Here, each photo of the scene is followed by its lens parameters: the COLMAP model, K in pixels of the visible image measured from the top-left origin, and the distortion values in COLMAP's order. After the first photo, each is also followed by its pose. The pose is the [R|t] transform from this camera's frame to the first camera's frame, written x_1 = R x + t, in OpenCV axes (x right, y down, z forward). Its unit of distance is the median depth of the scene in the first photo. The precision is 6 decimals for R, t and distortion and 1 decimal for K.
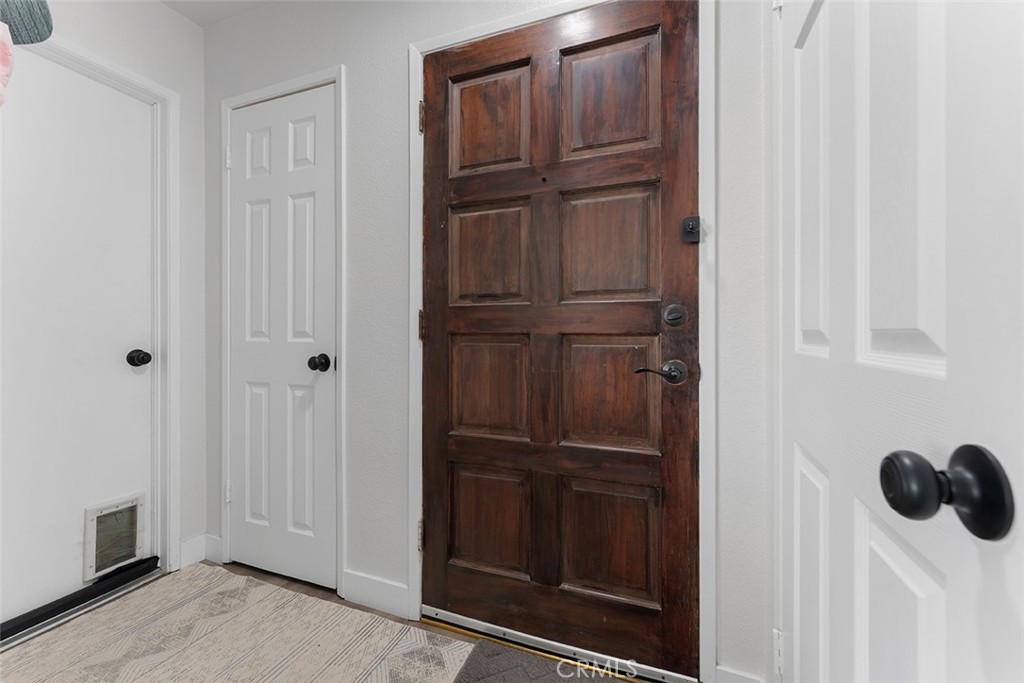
lens RADIAL K [[410.7, 0, 515.1], [0, 410.7, 331.3], [0, 0, 1]] dist [-0.000820, -0.000057]
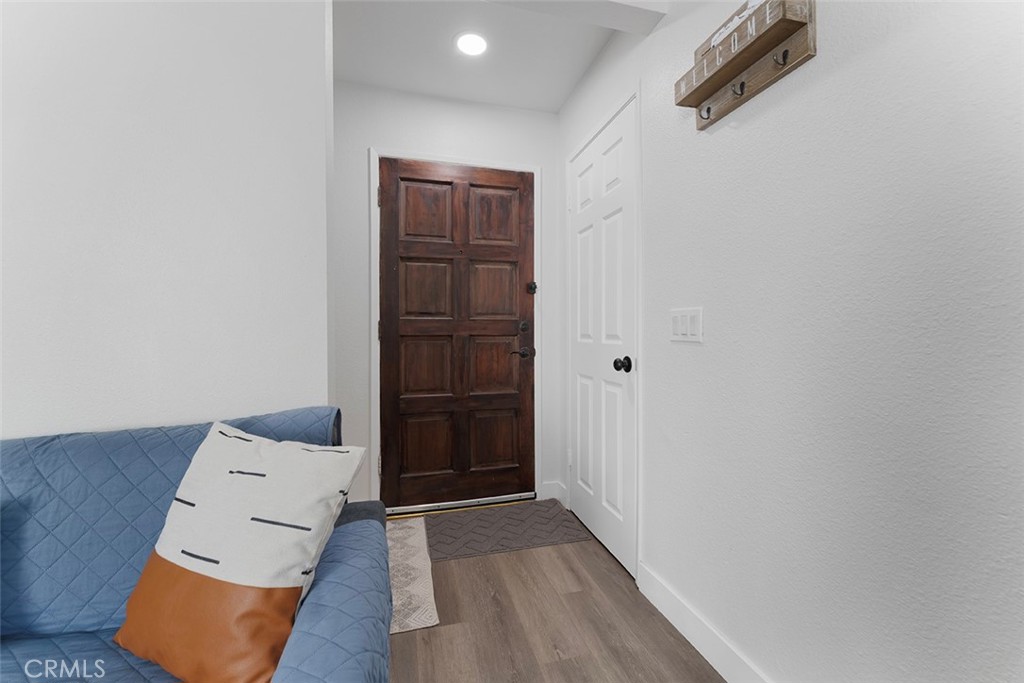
lens RADIAL K [[412.4, 0, 513.9], [0, 412.4, 328.1], [0, 0, 1]] dist [-0.000583, -0.000085]
pose [[0.812553, 0.001319, 0.582886, -0.818720], [0.001151, 0.999992, -0.003867, -0.019327], [-0.582886, 0.003813, 0.812545, -0.643380]]
